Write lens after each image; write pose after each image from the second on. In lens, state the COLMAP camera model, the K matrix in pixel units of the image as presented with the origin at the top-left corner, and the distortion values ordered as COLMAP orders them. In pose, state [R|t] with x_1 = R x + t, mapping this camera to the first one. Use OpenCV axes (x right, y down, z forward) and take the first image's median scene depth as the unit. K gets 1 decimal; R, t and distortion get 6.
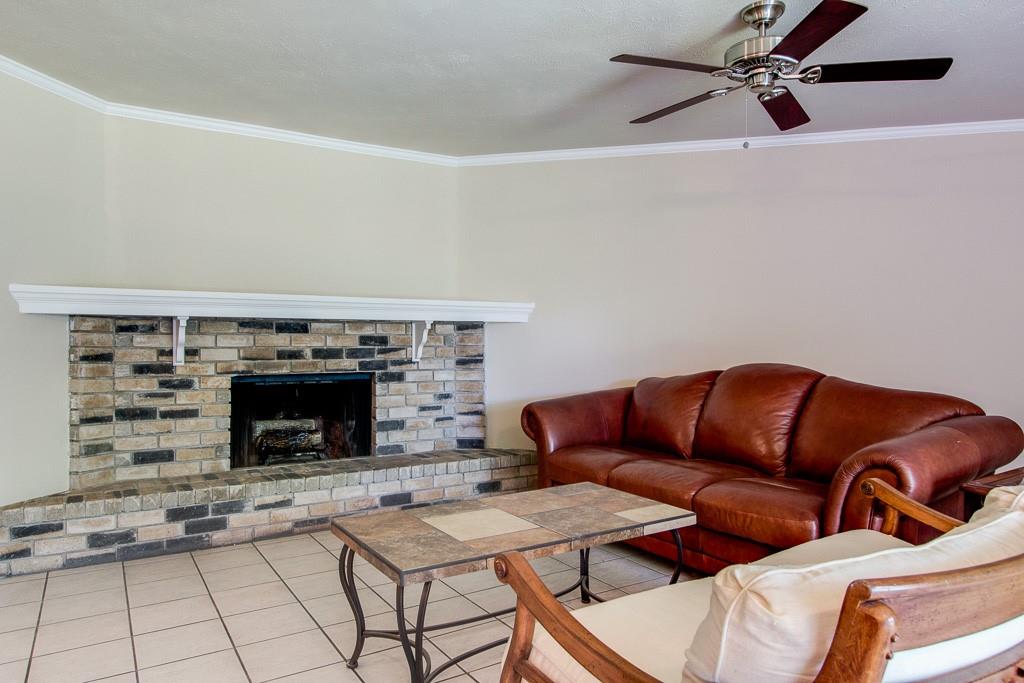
lens RADIAL K [[660.2, 0, 508.3], [0, 660.2, 344.7], [0, 0, 1]] dist [0.003254, -0.003475]
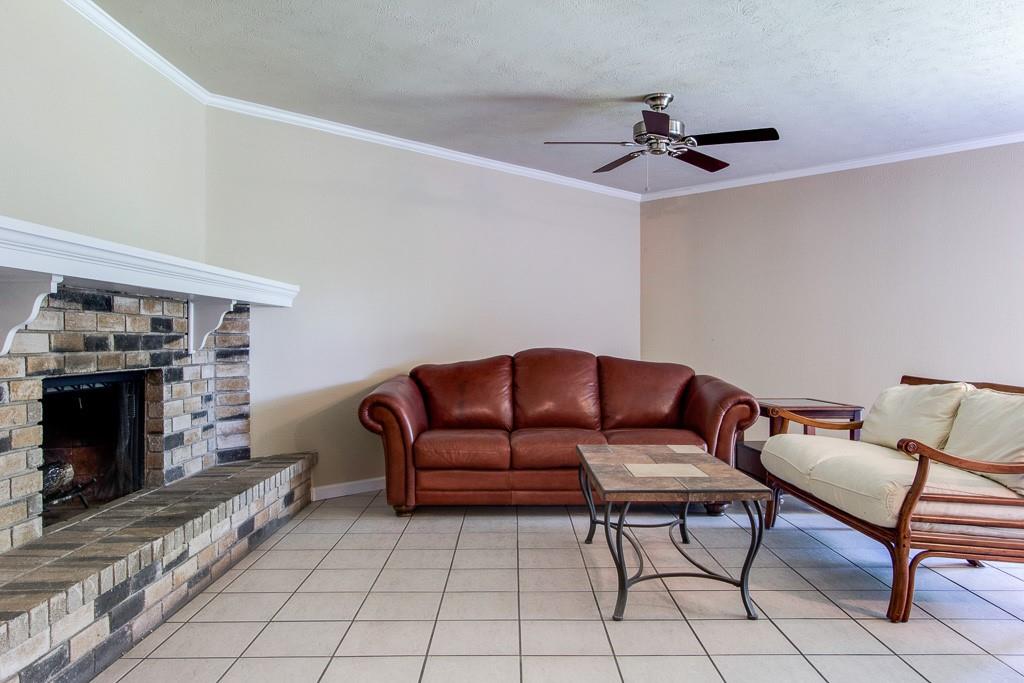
lens RADIAL K [[735.2, 0, 516.9], [0, 735.2, 344.4], [0, 0, 1]] dist [0.001123, -0.002083]
pose [[0.524997, -0.003215, 0.851098, -0.734808], [0.001574, 0.999995, 0.002807, 0.014390], [-0.851103, -0.000134, 0.524999, 0.268331]]
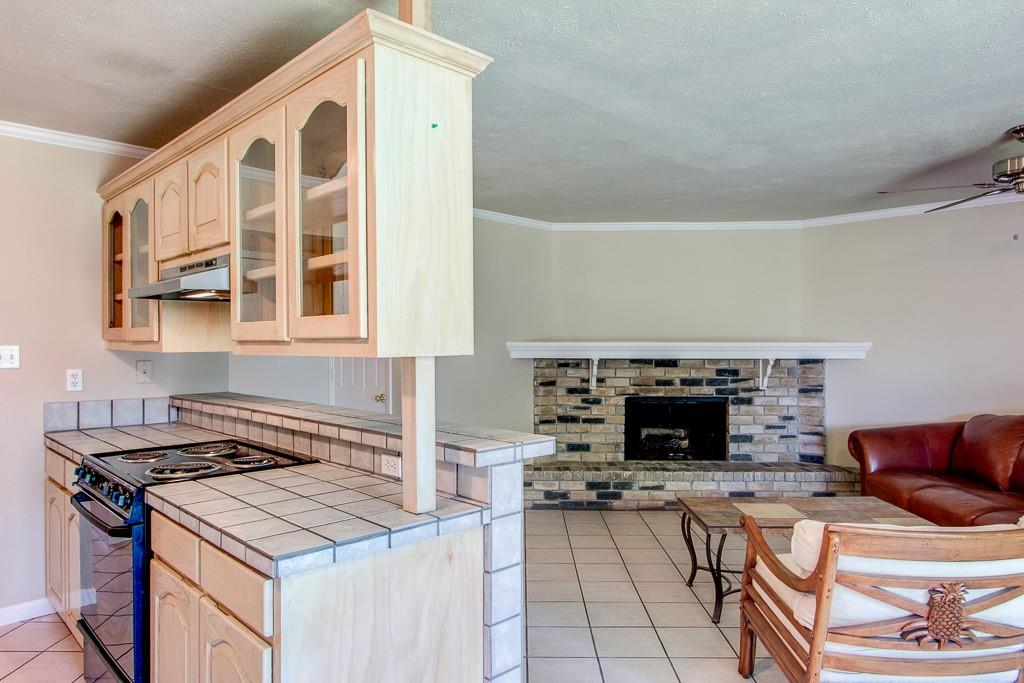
lens RADIAL K [[660.2, 0, 508.4], [0, 660.2, 344.1], [0, 0, 1]] dist [0.003254, -0.003475]
pose [[0.836072, 0.002483, -0.548614, 0.161639], [-0.001960, 0.999997, 0.001538, -0.068835], [0.548616, -0.000211, 0.836074, -0.354570]]
